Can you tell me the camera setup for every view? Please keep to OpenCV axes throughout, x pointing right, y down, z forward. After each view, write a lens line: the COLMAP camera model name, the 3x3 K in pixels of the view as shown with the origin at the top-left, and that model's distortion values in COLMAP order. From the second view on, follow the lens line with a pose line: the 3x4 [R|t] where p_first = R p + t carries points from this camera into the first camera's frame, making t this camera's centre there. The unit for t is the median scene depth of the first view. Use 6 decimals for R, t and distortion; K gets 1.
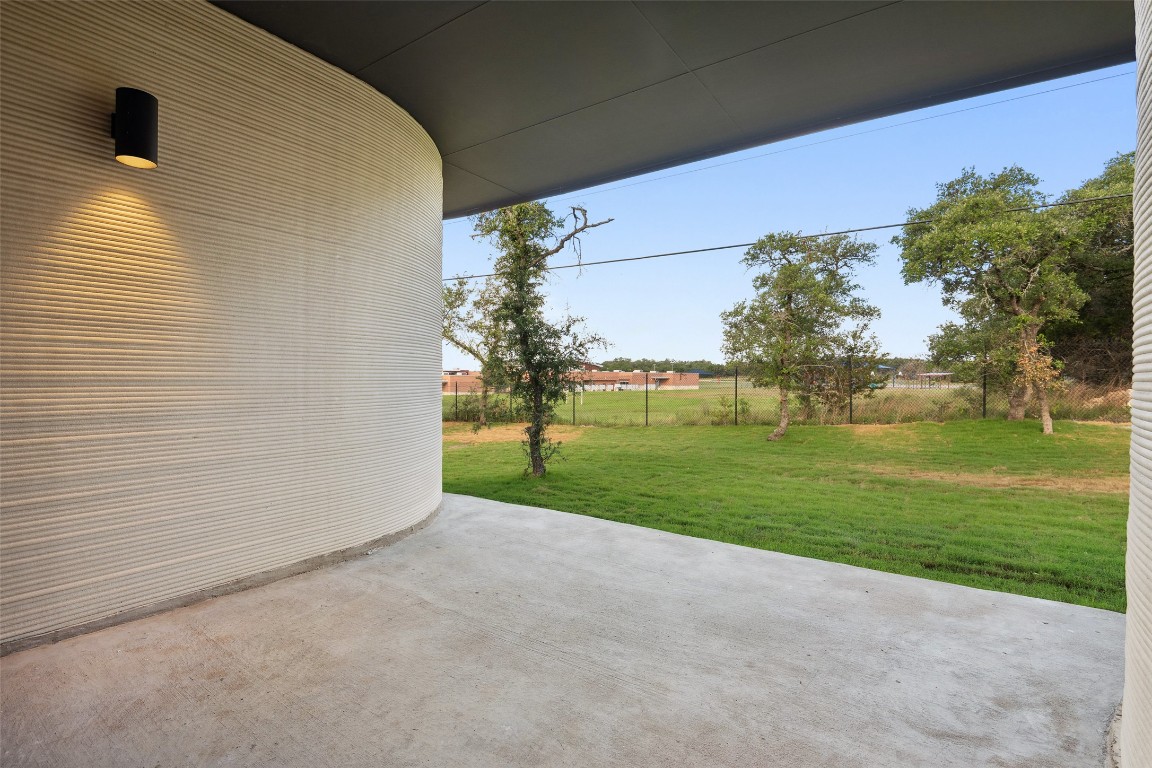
lens RADIAL K [[540.0, 0, 574.7], [0, 540.0, 379.7], [0, 0, 1]] dist [0.008219, -0.008362]
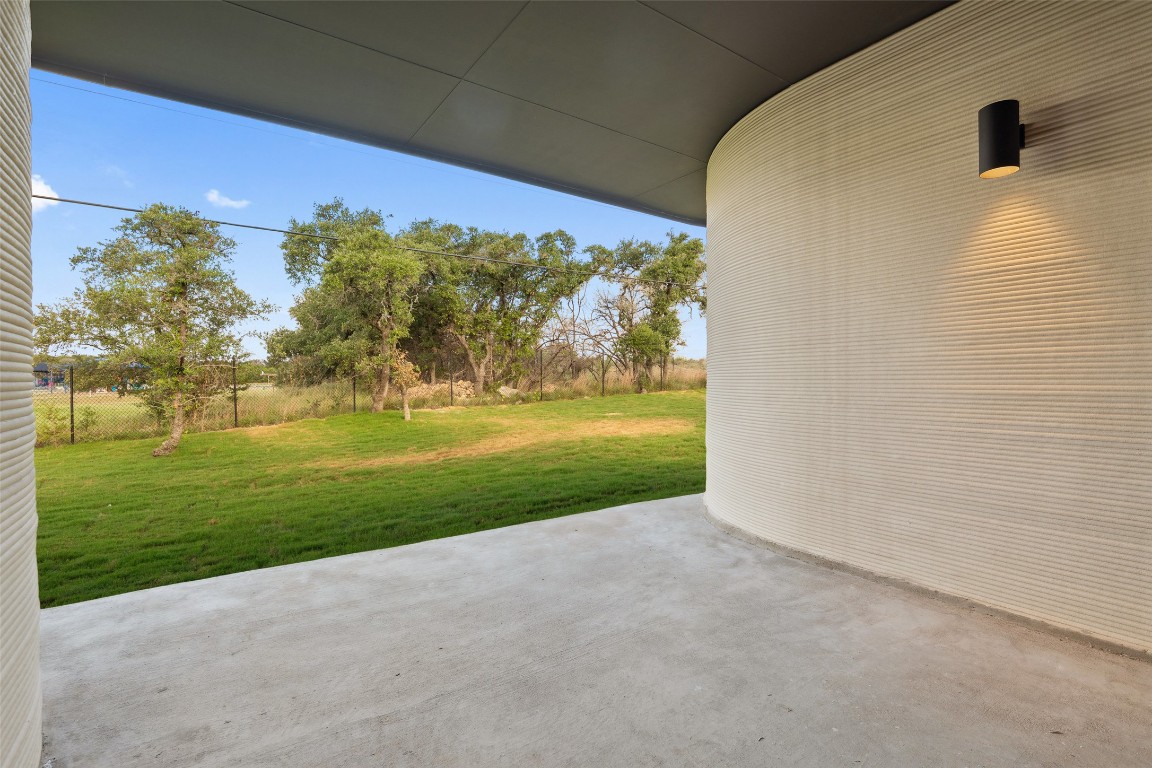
lens RADIAL K [[540.0, 0, 574.7], [0, 540.0, 379.7], [0, 0, 1]] dist [0.008219, -0.008362]
pose [[0.343855, -0.005927, 0.939004, -0.715068], [0.007495, 0.999966, 0.003568, -0.004739], [-0.938993, 0.005811, 0.343887, 0.476798]]
